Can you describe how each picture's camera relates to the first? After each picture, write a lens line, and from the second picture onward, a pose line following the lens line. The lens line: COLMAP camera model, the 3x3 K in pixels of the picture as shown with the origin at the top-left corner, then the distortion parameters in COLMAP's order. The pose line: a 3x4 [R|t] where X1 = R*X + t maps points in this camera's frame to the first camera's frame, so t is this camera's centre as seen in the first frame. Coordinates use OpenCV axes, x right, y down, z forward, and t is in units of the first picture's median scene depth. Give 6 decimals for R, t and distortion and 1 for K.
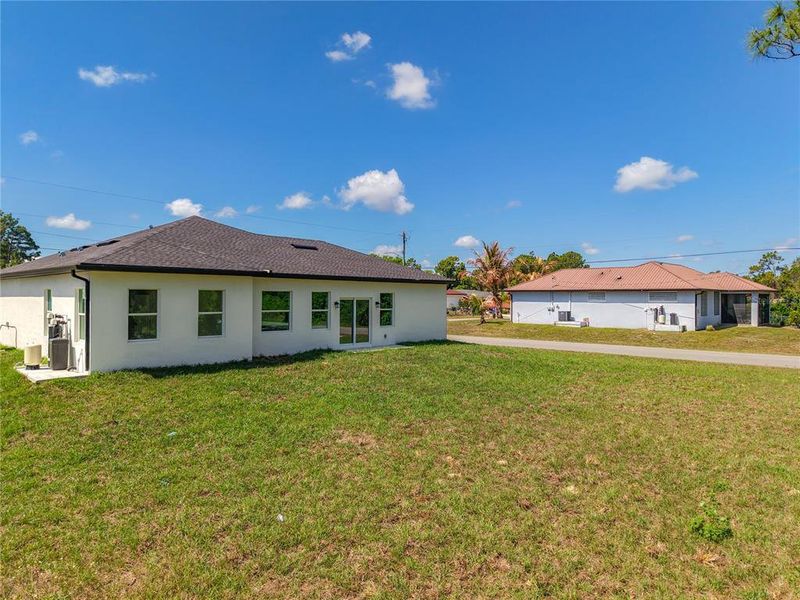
lens RADIAL K [[527.8, 0, 397.5], [0, 527.8, 300.4], [0, 0, 1]] dist [0.029108, 0.002009]
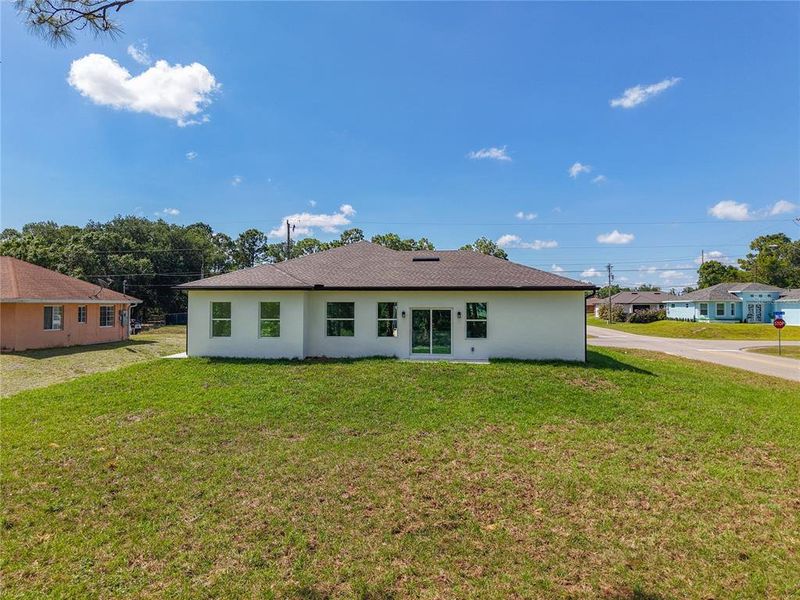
lens RADIAL K [[527.8, 0, 404.8], [0, 527.8, 301.2], [0, 0, 1]] dist [0.029108, 0.002009]
pose [[0.605091, -0.008553, -0.796110, 0.565902], [-0.003663, 0.999902, -0.013526, -0.003242], [0.796148, 0.011100, 0.605001, 0.303885]]
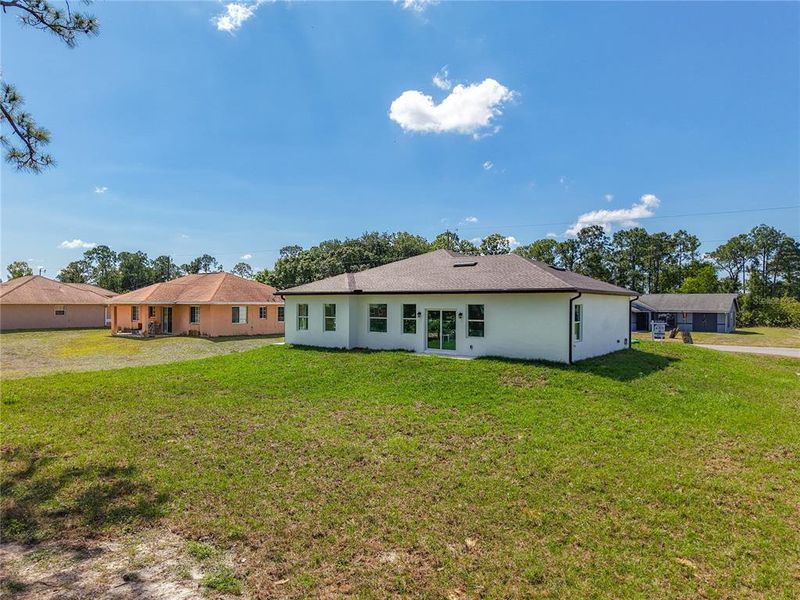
lens RADIAL K [[527.8, 0, 403.5], [0, 527.8, 296.0], [0, 0, 1]] dist [0.029108, 0.002009]
pose [[0.121077, -0.020032, -0.992441, 0.859198], [-0.007851, 0.999746, -0.021137, -0.006980], [0.992612, 0.010351, 0.120889, 0.656660]]
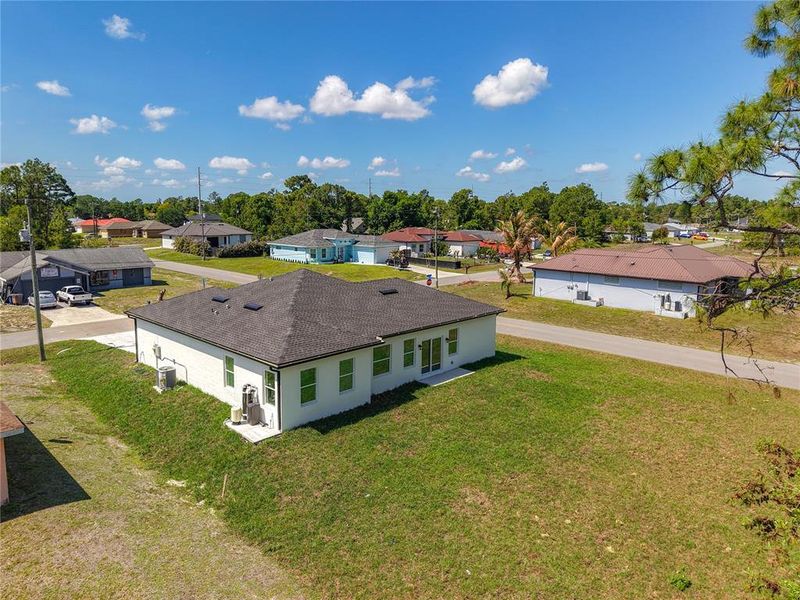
lens RADIAL K [[527.8, 0, 402.2], [0, 527.8, 293.4], [0, 0, 1]] dist [0.029108, 0.002009]
pose [[0.999986, 0.005114, -0.001137, -0.128195], [-0.004895, 0.989483, 0.144564, -0.253433], [0.001865, -0.144556, 0.989495, -0.230137]]
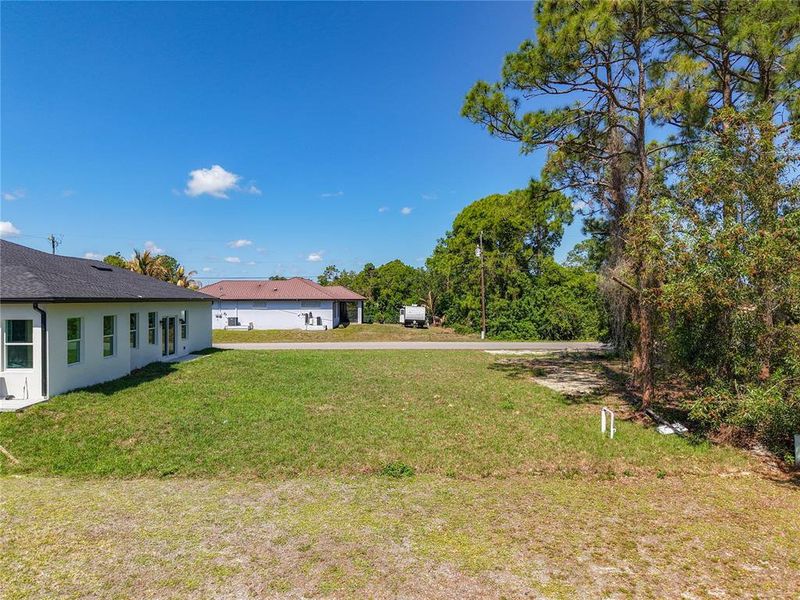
lens RADIAL K [[527.8, 0, 402.6], [0, 527.8, 299.5], [0, 0, 1]] dist [0.029108, 0.002009]
pose [[0.704574, -0.006835, 0.709597, -0.457755], [0.008062, 0.999966, 0.001627, -0.032650], [-0.709584, 0.004575, 0.704606, -0.159094]]
